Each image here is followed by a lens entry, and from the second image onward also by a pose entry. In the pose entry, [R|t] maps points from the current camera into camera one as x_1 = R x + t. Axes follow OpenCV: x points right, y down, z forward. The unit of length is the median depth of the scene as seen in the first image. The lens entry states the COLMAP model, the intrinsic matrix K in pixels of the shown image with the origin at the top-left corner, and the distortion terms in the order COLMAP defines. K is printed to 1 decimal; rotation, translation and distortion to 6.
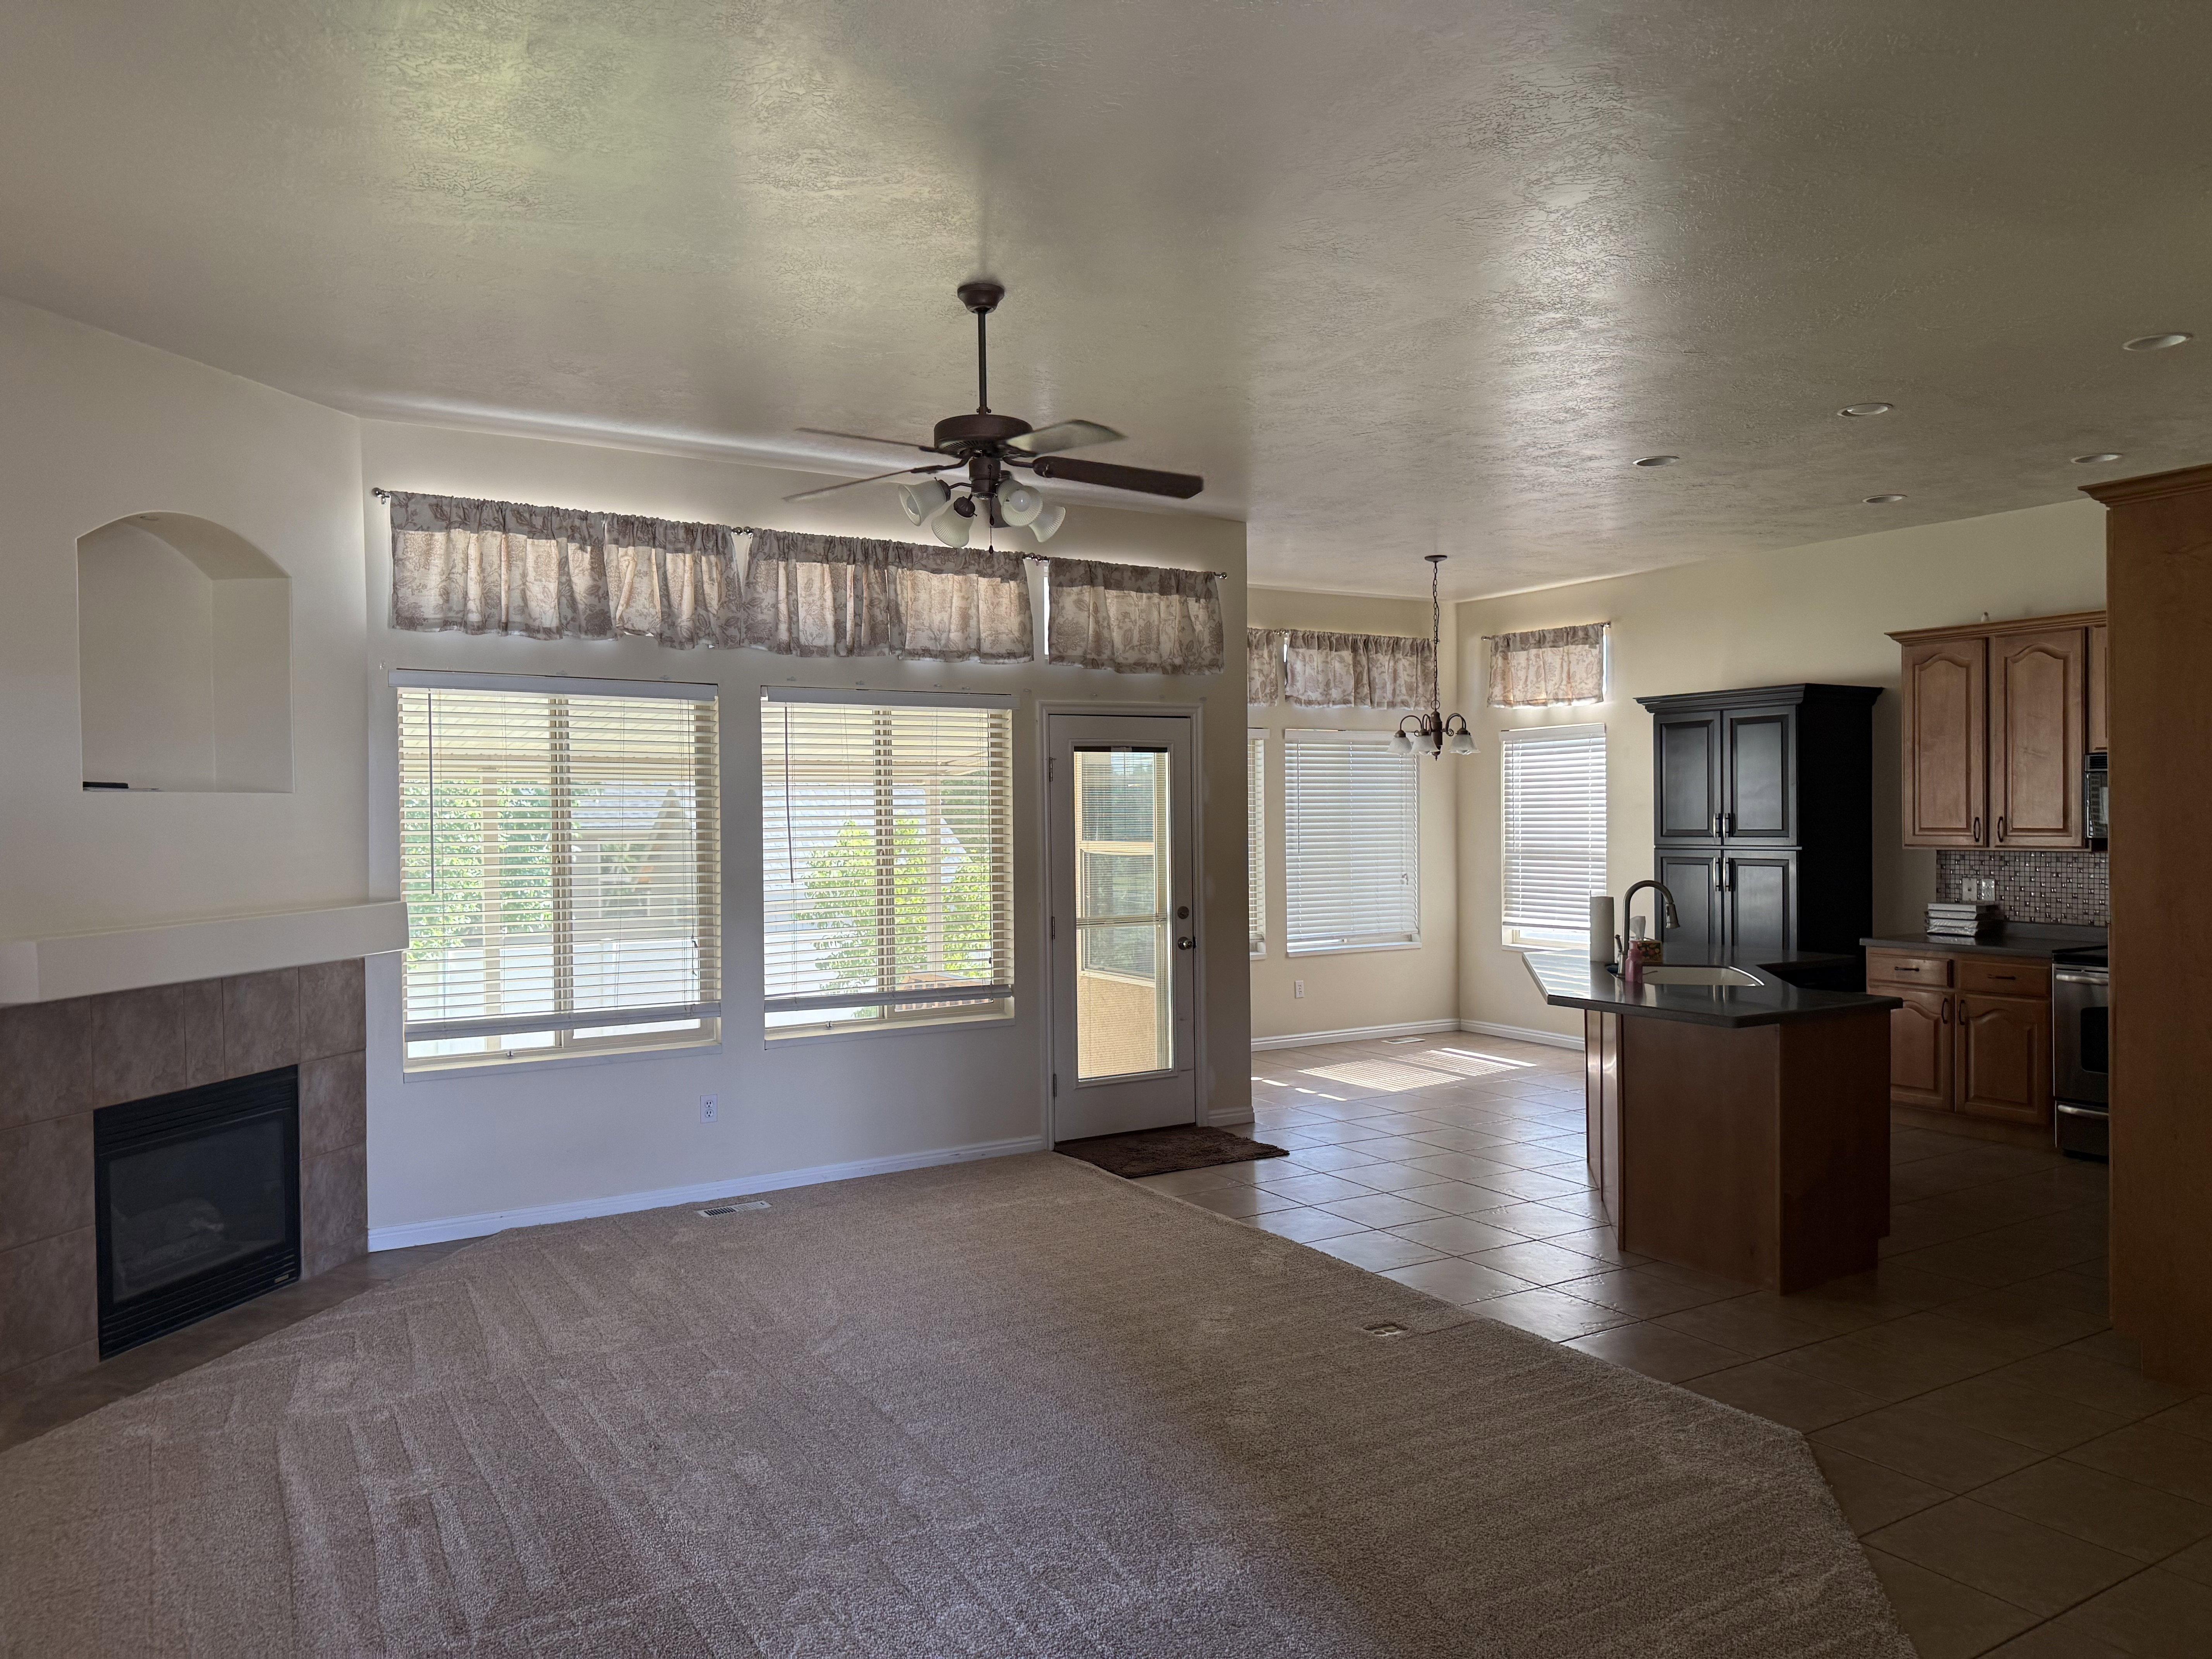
lens RADIAL K [[1549.5, 0, 1087.1], [0, 1549.5, 839.6], [0, 0, 1]] dist [0.054717, -0.072068]
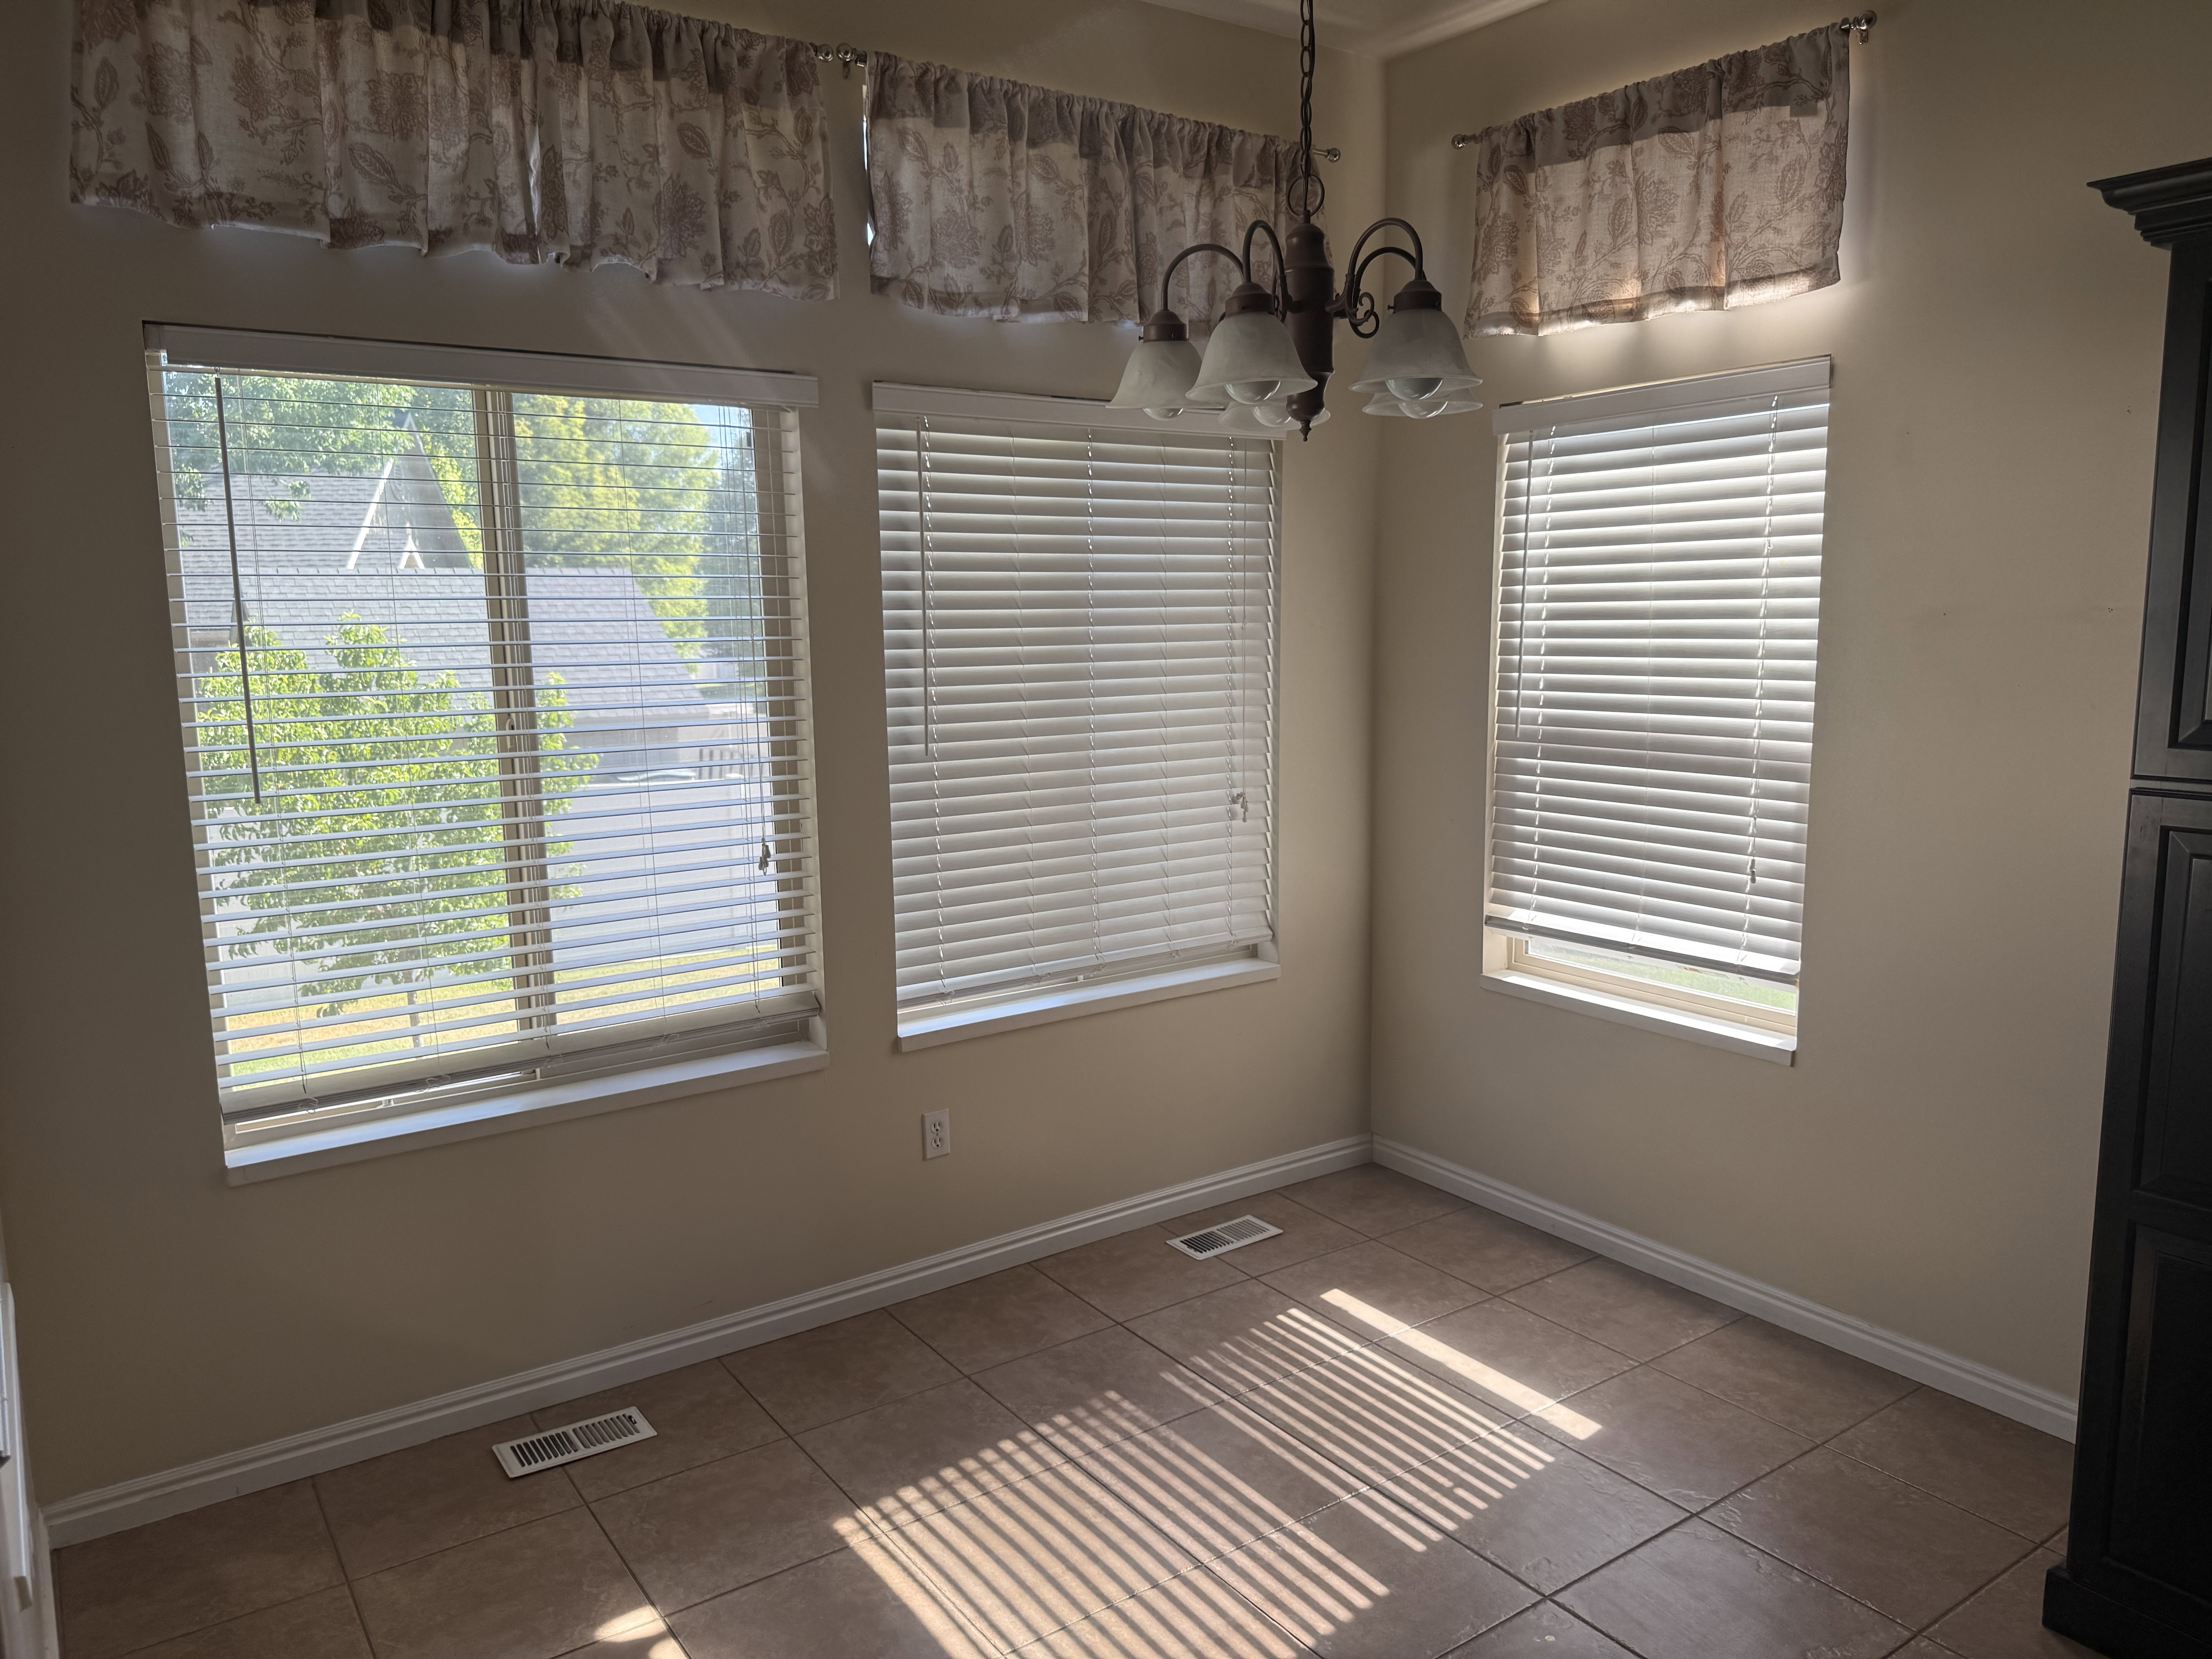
lens RADIAL K [[1547.9, 0, 1089.7], [0, 1547.9, 859.1], [0, 0, 1]] dist [0.052148, -0.050195]
pose [[0.998093, -0.013975, 0.060124, 0.235603], [0.005088, 0.989345, 0.145499, -0.028426], [-0.061517, -0.144916, 0.987530, 1.011036]]
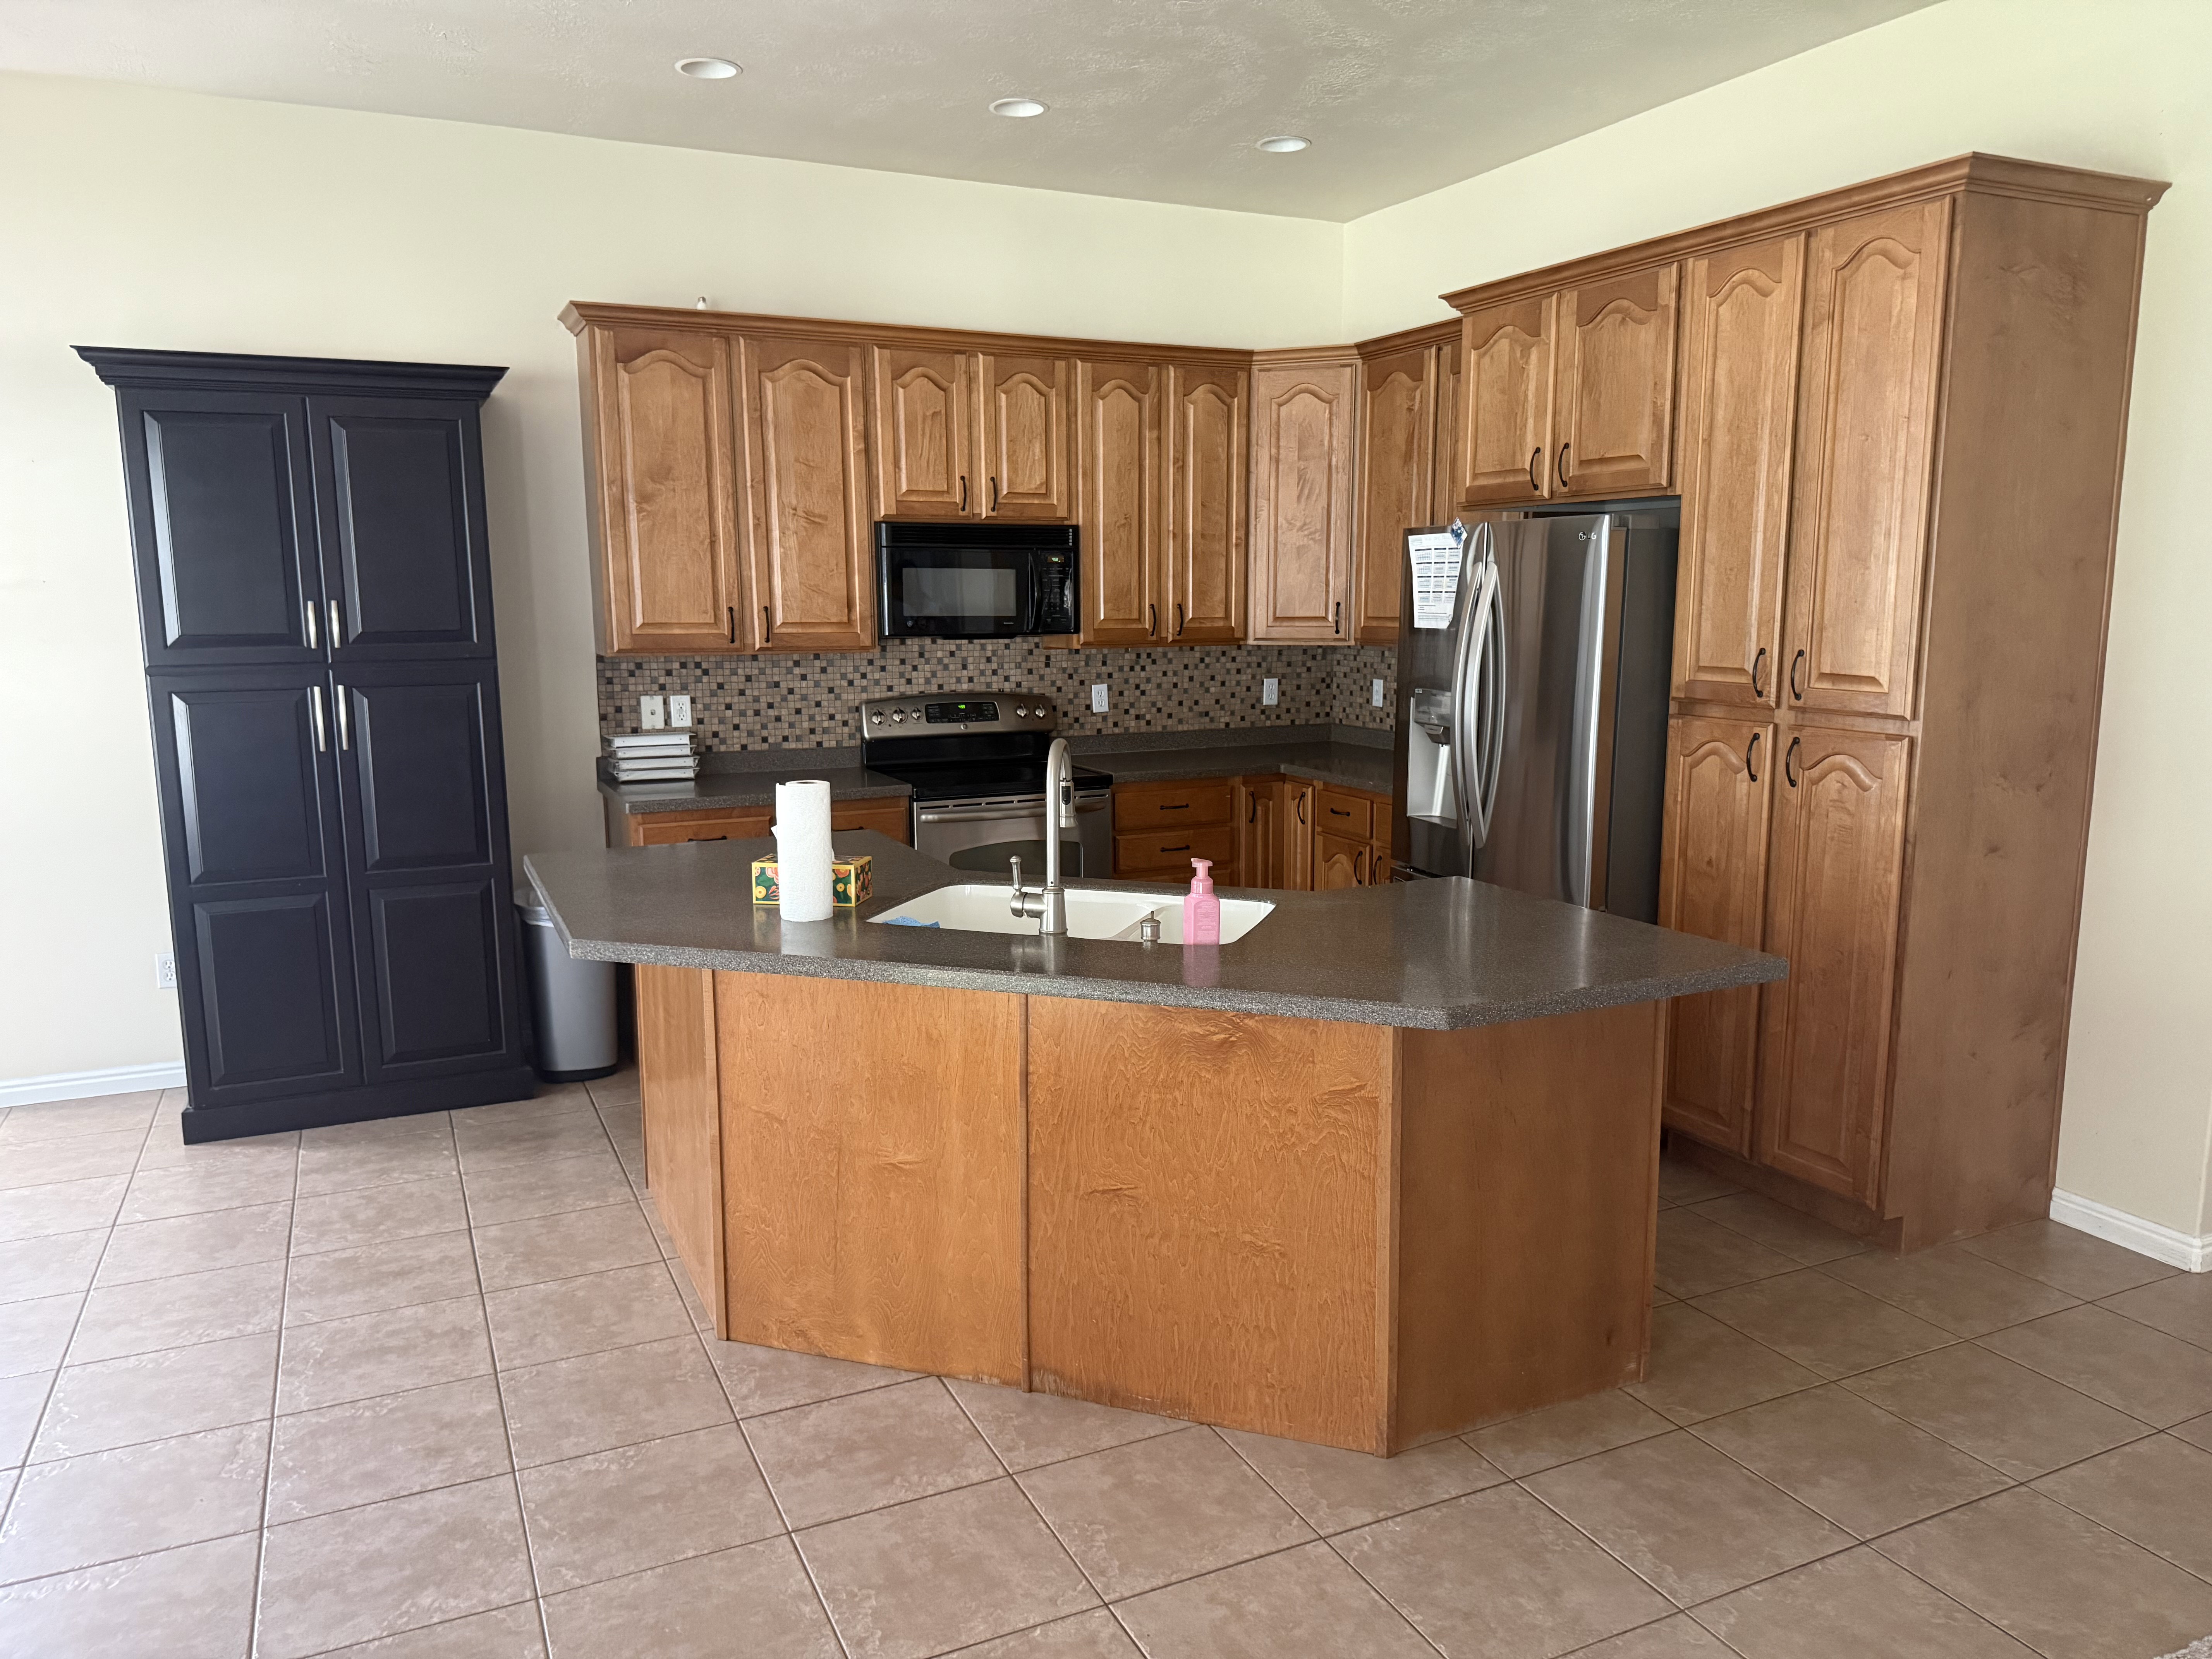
lens RADIAL K [[1547.9, 0, 1116.0], [0, 1547.9, 833.5], [0, 0, 1]] dist [0.052148, -0.050195]
pose [[0.091005, -0.155208, 0.983681, -0.120417], [0.020748, 0.987861, 0.153948, -0.020218], [-0.995634, 0.006399, 0.093120, 0.892151]]
